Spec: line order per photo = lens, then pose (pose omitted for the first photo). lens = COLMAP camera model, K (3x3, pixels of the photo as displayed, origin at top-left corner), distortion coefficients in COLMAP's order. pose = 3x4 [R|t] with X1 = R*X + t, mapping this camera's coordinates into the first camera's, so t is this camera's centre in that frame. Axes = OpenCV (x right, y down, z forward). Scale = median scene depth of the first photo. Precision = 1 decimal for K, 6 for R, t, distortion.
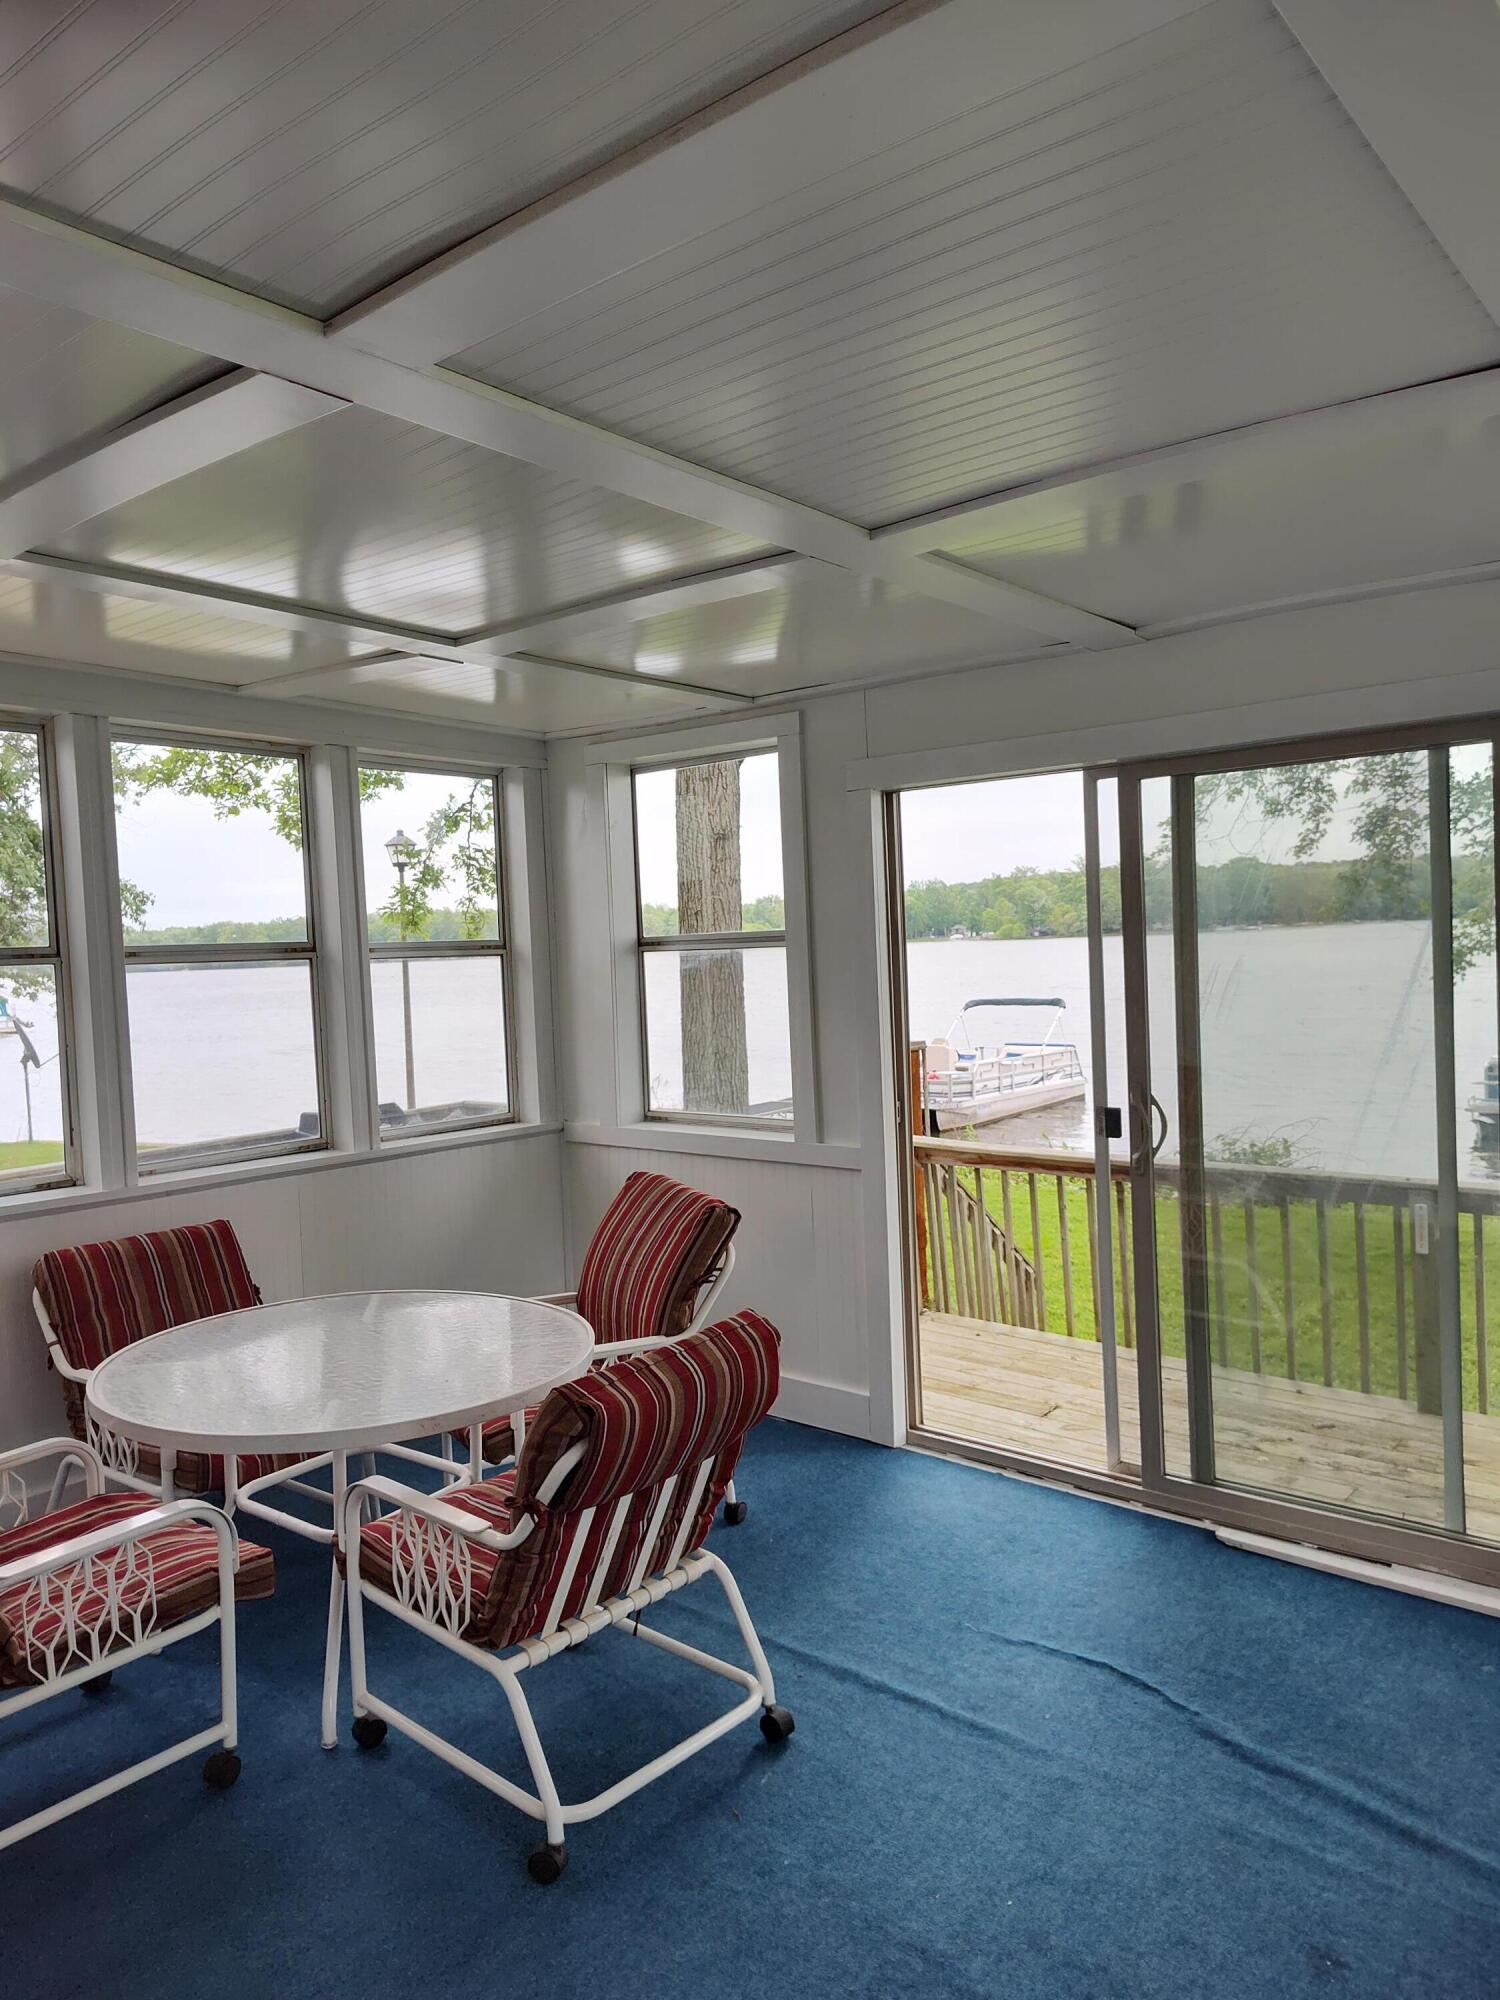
lens RADIAL K [[1443.2, 0, 744.6], [0, 1443.2, 962.3], [0, 0, 1]] dist [0.002302, -0.001523]
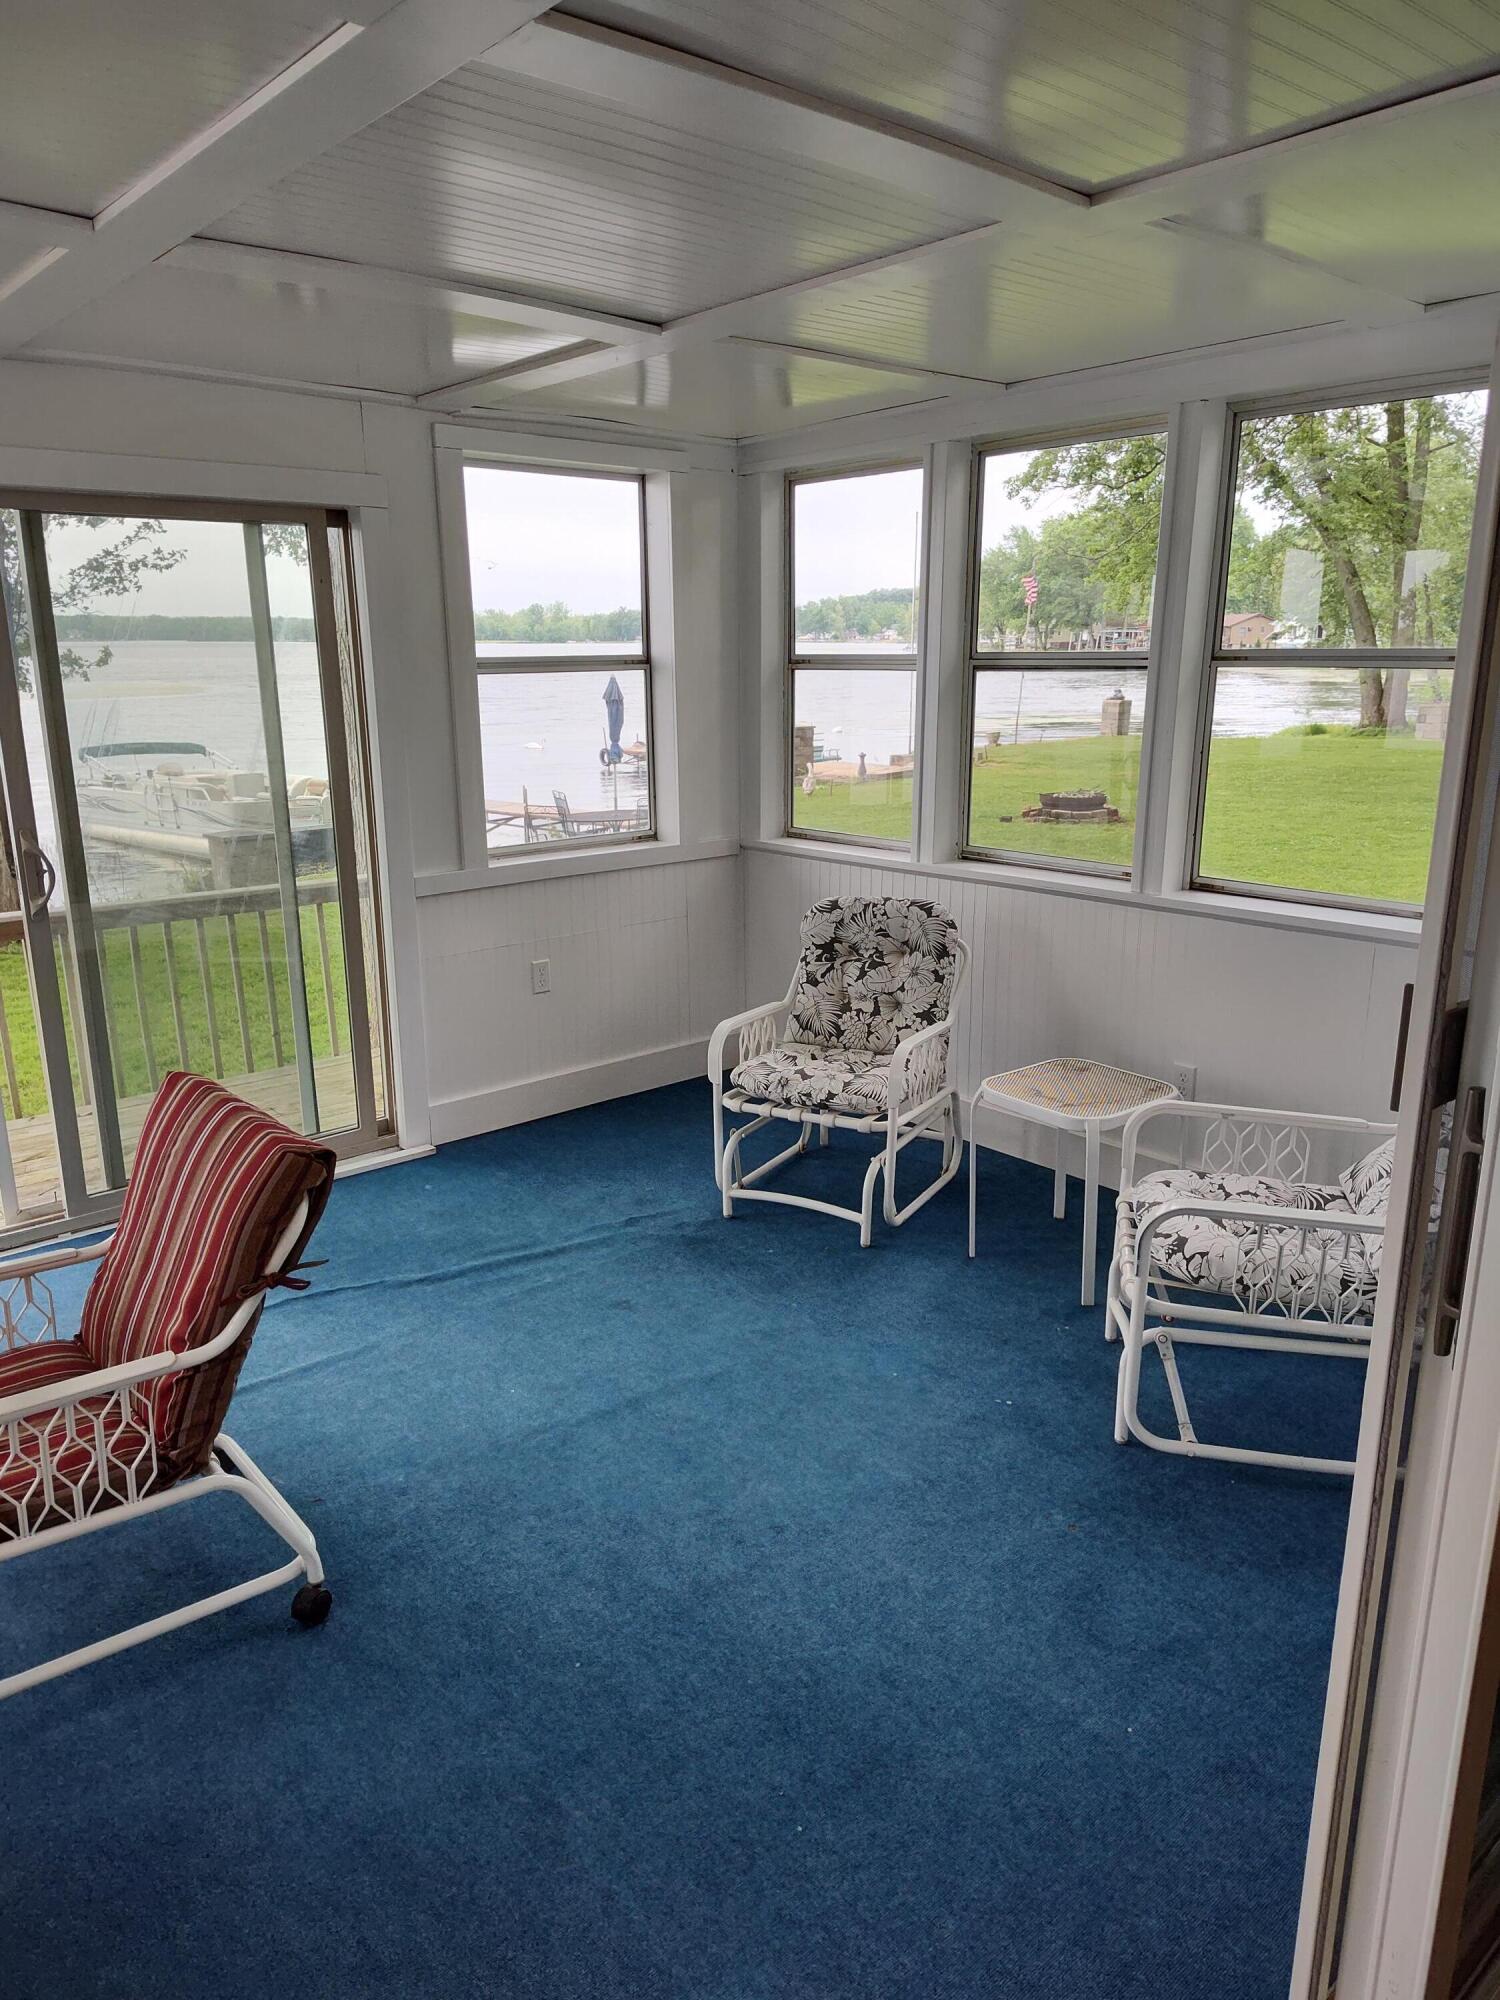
lens RADIAL K [[1361.2, 0, 750.0], [0, 1361.2, 1000.0], [0, 0, 1]] dist [-0.003920, -0.001302]
pose [[0.162613, -0.216007, 0.962755, -0.897373], [0.038811, 0.976388, 0.212510, 0.019231], [-0.985926, 0.002808, 0.167157, 0.530634]]
